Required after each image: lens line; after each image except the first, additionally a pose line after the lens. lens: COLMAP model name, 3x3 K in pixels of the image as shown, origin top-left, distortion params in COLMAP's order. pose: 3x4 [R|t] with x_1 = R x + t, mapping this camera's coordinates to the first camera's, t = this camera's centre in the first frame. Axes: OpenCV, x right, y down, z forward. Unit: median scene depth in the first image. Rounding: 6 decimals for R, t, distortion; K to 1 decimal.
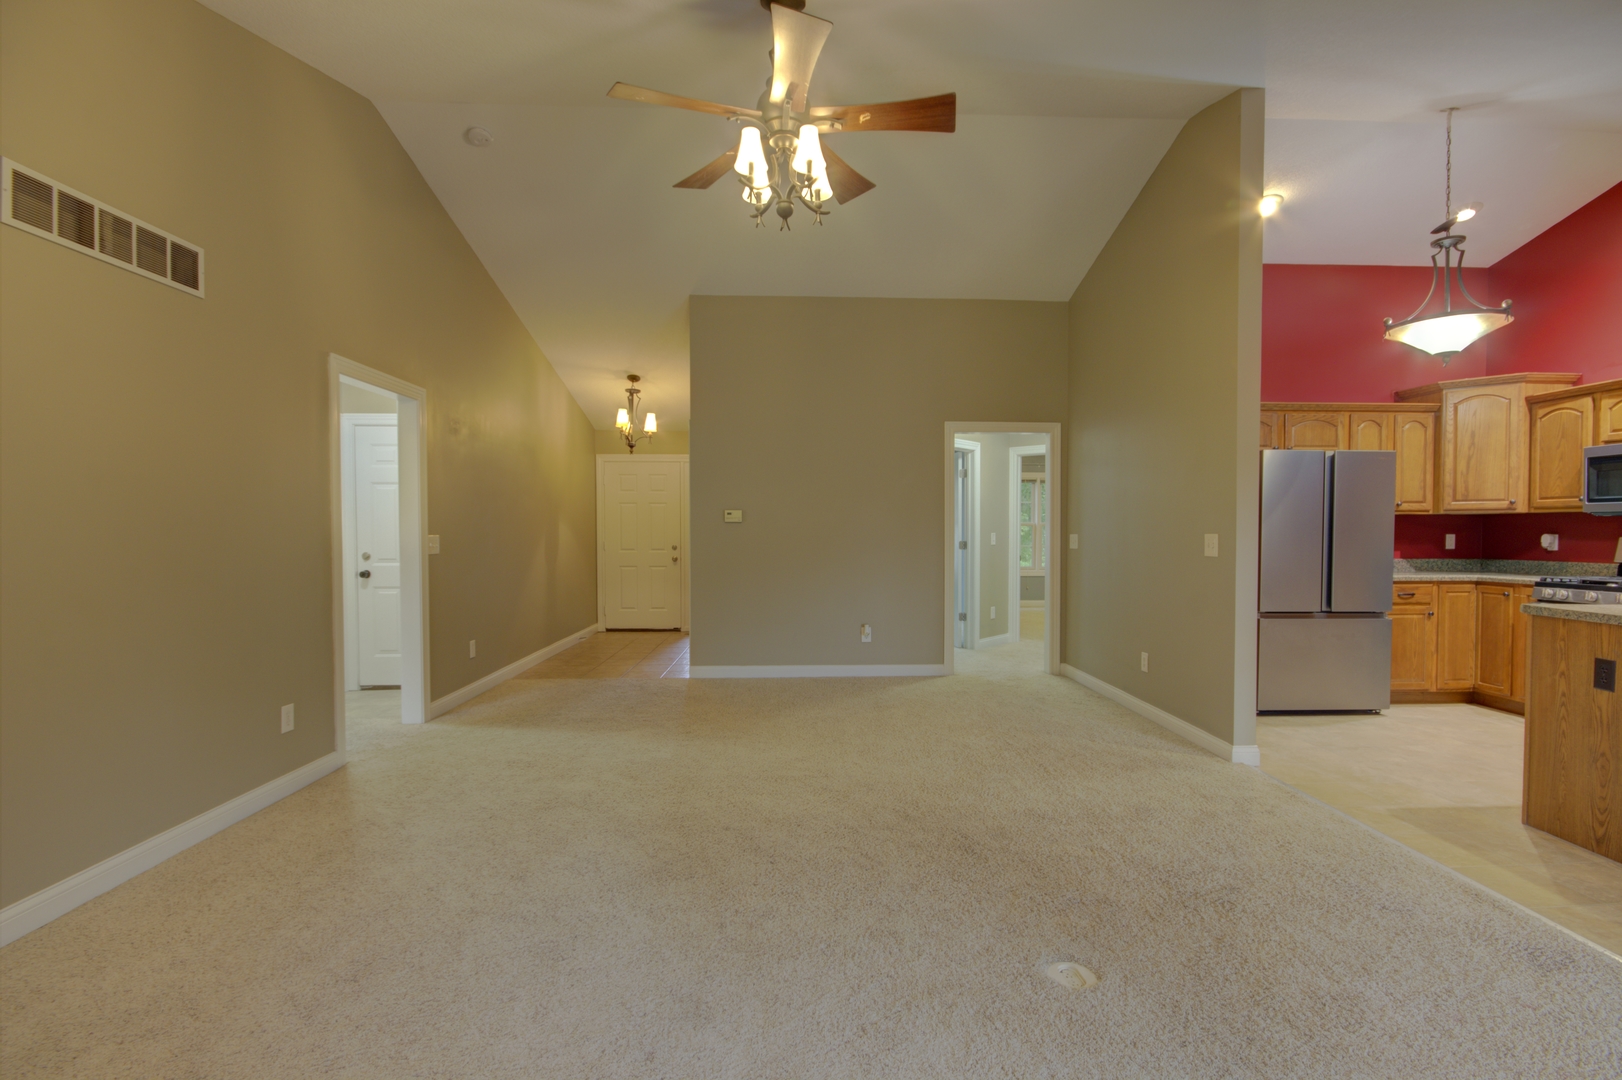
lens RADIAL K [[751.4, 0, 827.0], [0, 751.4, 551.0], [0, 0, 1]] dist [0.003664, -0.010161]
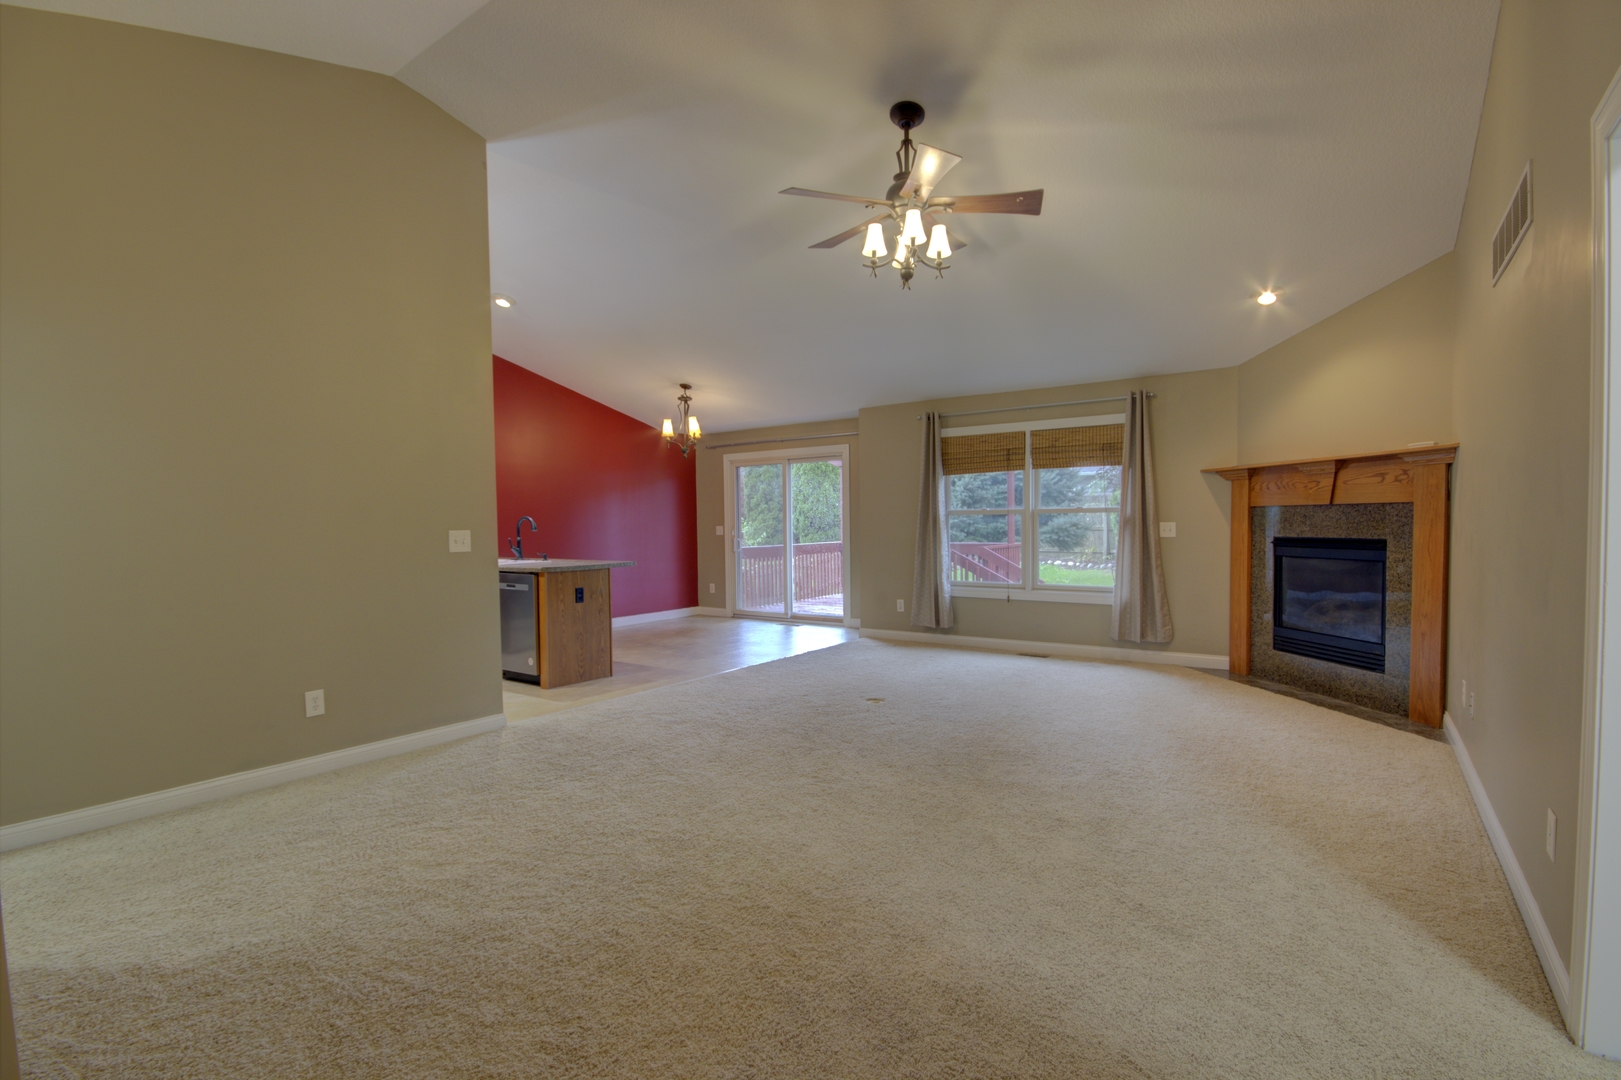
lens RADIAL K [[754.9, 0, 822.7], [0, 754.9, 550.8], [0, 0, 1]] dist [-0.012723, 0.000432]
pose [[-0.787853, -0.013980, 0.615704, -0.431835], [0.029479, 0.997740, 0.060376, -0.035454], [-0.615157, 0.065718, -0.785661, 1.235065]]
